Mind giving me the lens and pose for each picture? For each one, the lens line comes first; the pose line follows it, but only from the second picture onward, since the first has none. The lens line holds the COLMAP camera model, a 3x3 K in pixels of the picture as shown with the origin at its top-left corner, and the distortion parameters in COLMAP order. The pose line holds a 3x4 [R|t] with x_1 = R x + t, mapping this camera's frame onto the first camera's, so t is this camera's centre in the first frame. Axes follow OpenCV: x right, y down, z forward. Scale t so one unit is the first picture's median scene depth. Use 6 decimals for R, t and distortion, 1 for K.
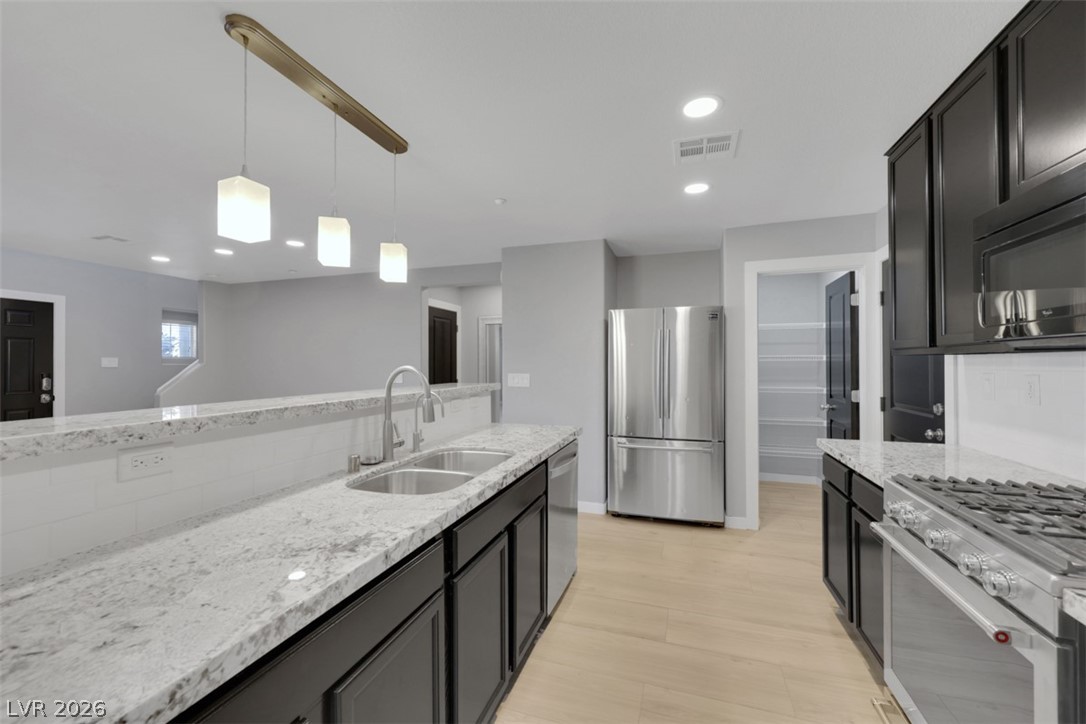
lens RADIAL K [[439.7, 0, 541.7], [0, 439.7, 366.6], [0, 0, 1]] dist [0.000728, 0.000804]
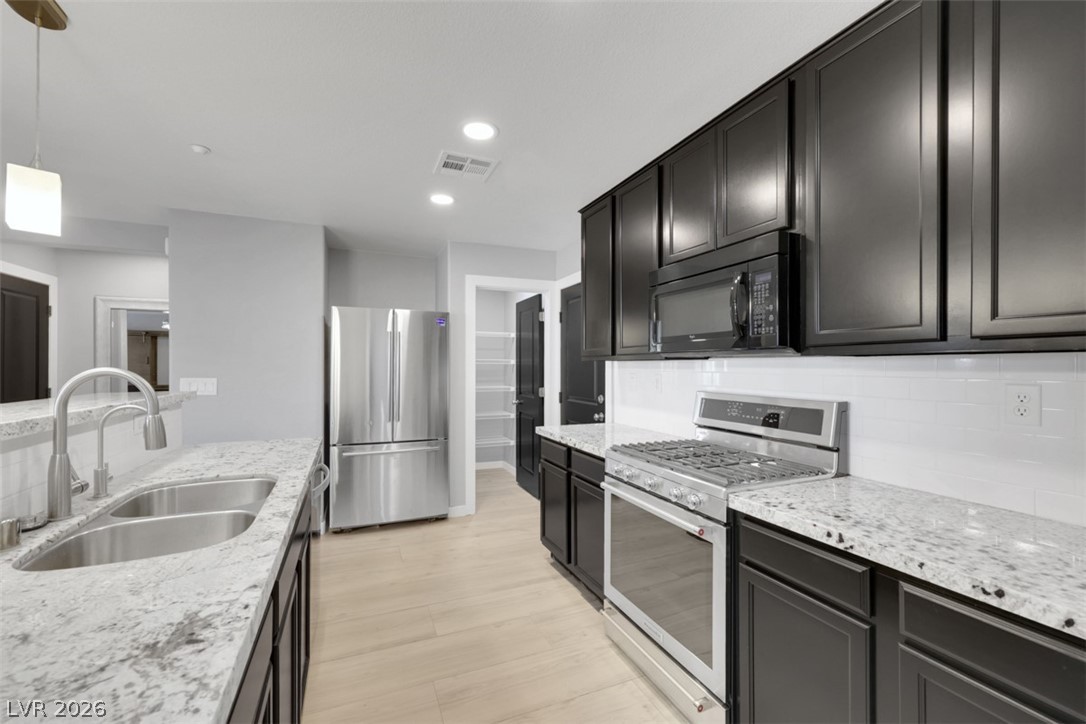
lens RADIAL K [[441.1, 0, 539.5], [0, 441.1, 371.4], [0, 0, 1]] dist [-0.000469, 0.000699]
pose [[0.753179, -0.002840, 0.657809, -0.187627], [-0.000523, 0.999988, 0.004917, 0.000656], [-0.657815, -0.004047, 0.753168, 0.058138]]
